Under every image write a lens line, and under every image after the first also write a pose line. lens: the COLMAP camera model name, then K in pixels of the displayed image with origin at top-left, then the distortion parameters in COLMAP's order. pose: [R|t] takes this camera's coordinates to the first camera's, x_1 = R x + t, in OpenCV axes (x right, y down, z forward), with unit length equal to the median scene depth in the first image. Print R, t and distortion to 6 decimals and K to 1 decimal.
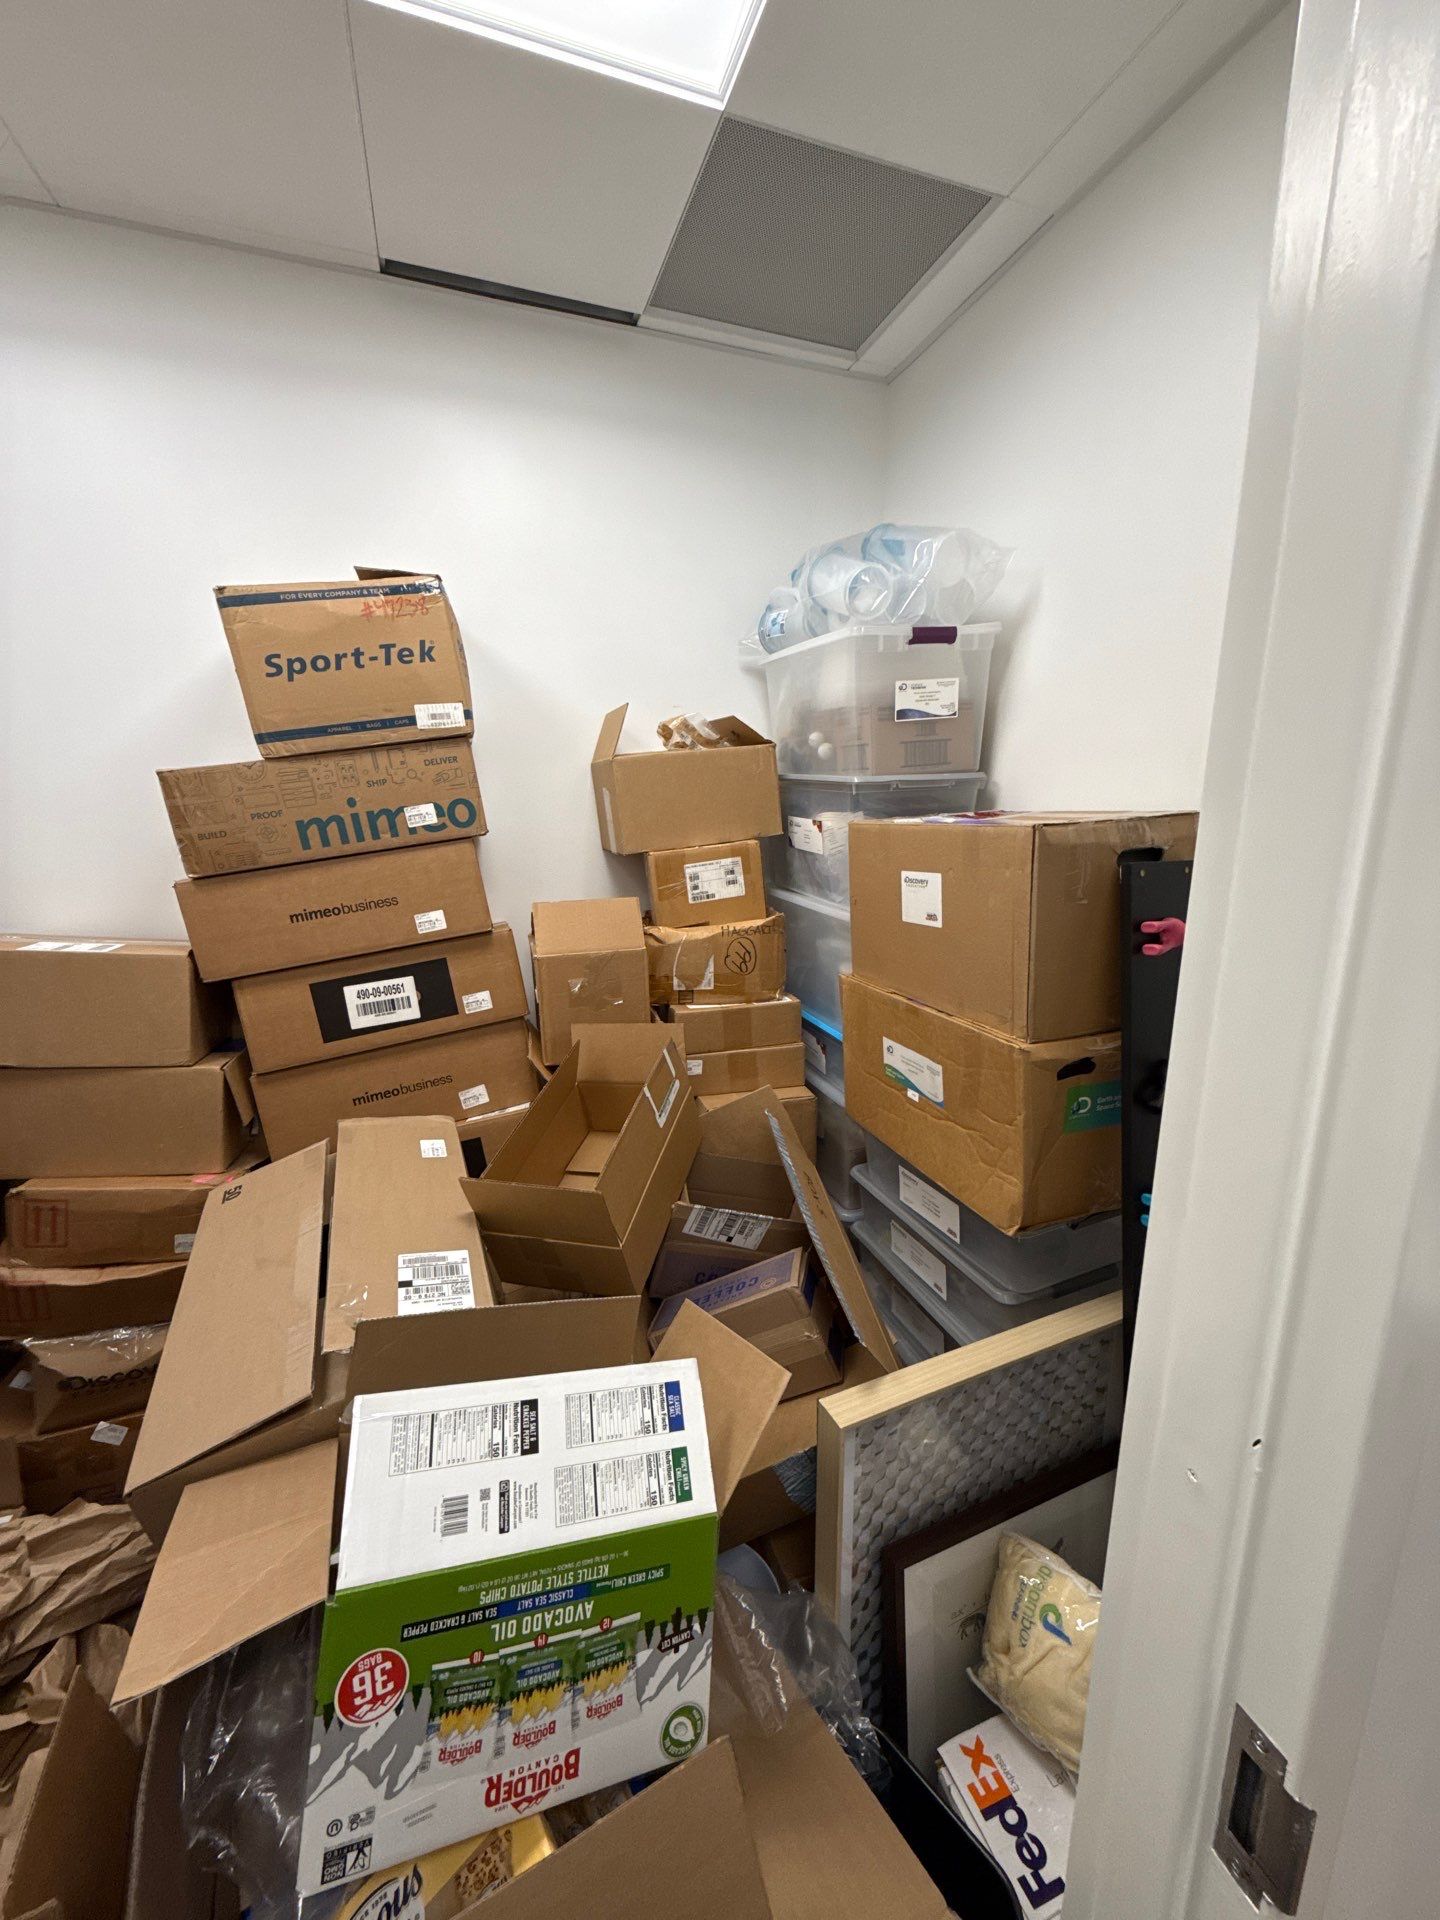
lens RADIAL K [[766.4, 0, 716.7], [0, 766.4, 965.9], [0, 0, 1]] dist [0.000000, 0.000115]
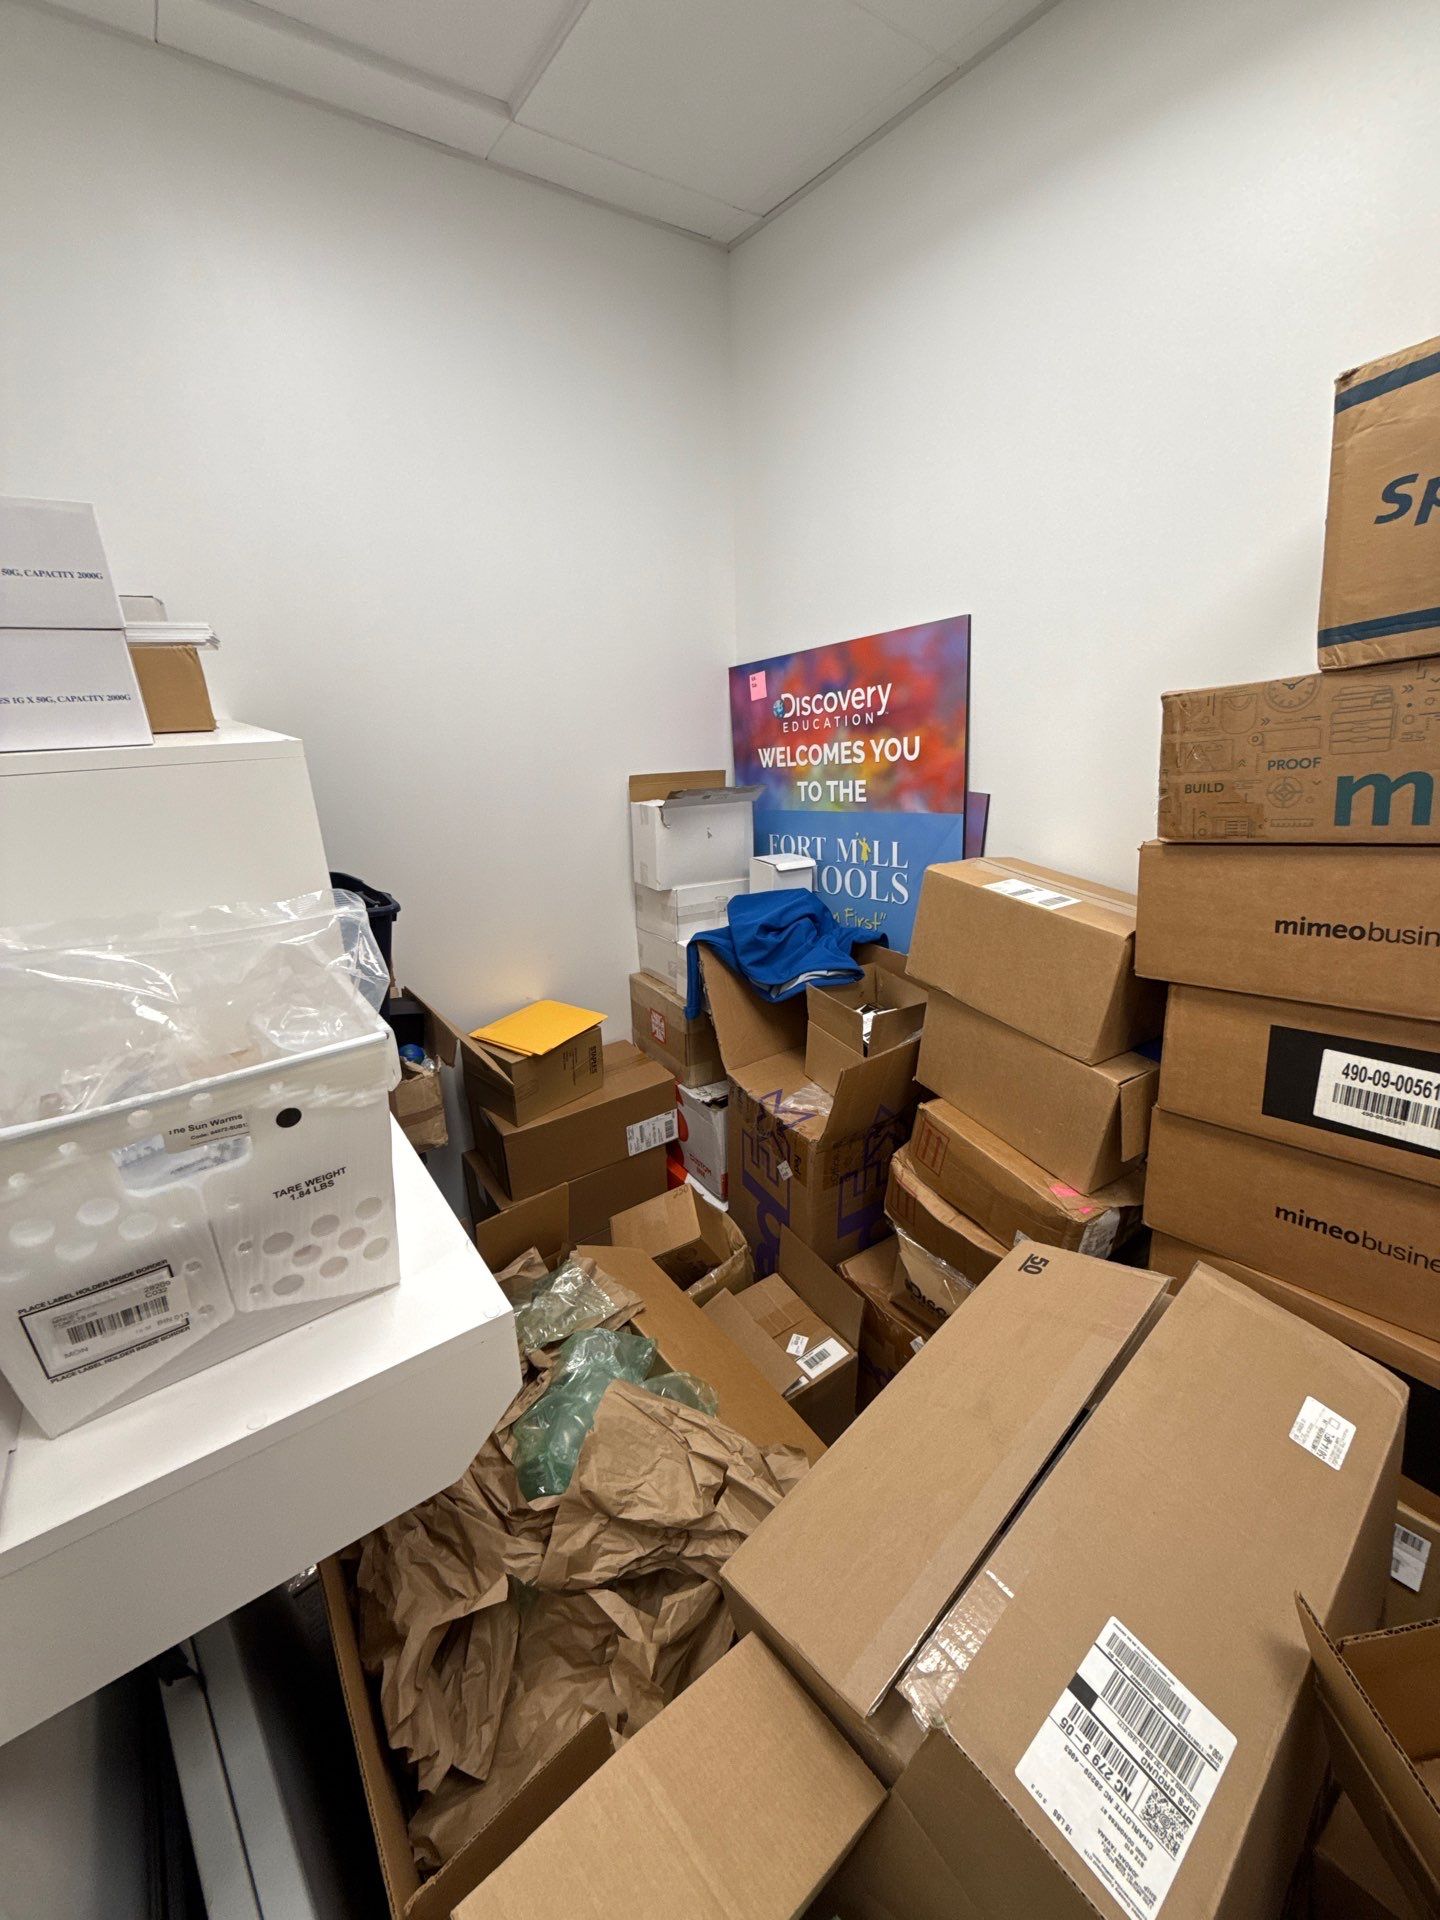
lens RADIAL K [[766.4, 0, 716.7], [0, 766.4, 965.9], [0, 0, 1]] dist [0.000000, 0.000115]
pose [[0.290317, 0.324548, -0.900214, -0.102800], [-0.169603, 0.943288, 0.285381, -0.140749], [0.941781, 0.069828, 0.328897, 0.358886]]
